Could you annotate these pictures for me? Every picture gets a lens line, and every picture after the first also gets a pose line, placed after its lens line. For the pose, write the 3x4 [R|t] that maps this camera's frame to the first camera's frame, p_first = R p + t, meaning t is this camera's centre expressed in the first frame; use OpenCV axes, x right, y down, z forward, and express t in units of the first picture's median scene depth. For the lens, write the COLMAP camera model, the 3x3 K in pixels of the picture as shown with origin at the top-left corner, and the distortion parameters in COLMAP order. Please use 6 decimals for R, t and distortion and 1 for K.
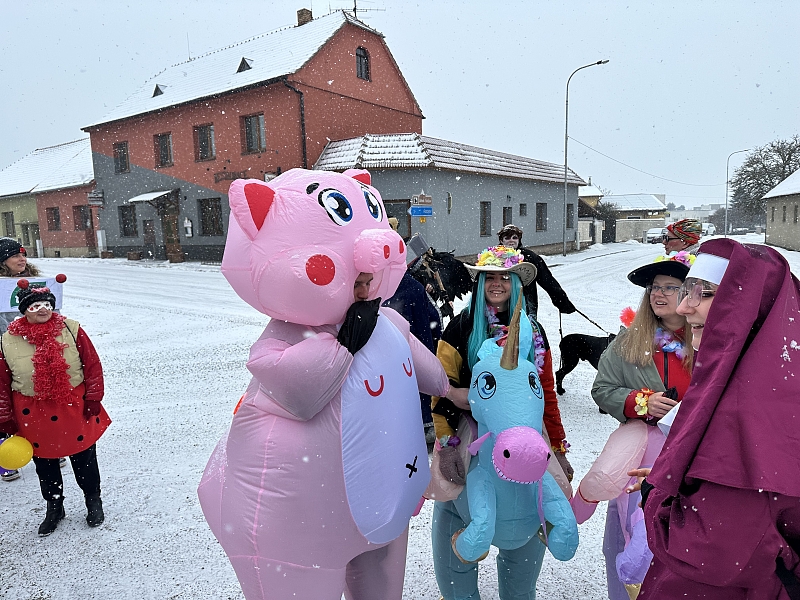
lens RADIAL K [[563.7, 0, 393.1], [0, 563.7, 301.8], [0, 0, 1]] dist [0.042705, -0.049163]
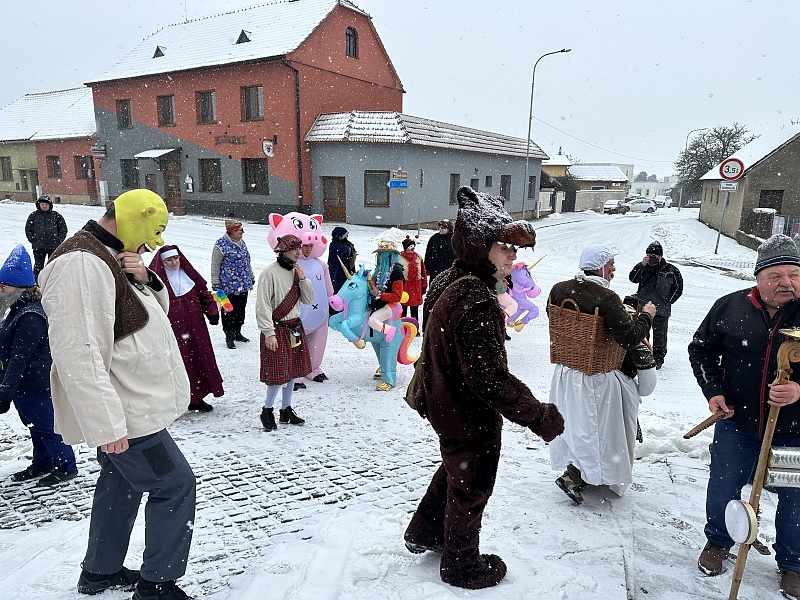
lens RADIAL K [[565.7, 0, 398.6], [0, 565.7, 299.5], [0, 0, 1]] dist [0.041447, -0.046917]
pose [[0.997746, 0.036328, 0.056414, -0.005723], [-0.040347, 0.996601, 0.071823, -0.001247], [-0.053613, -0.073938, 0.995821, -0.152934]]
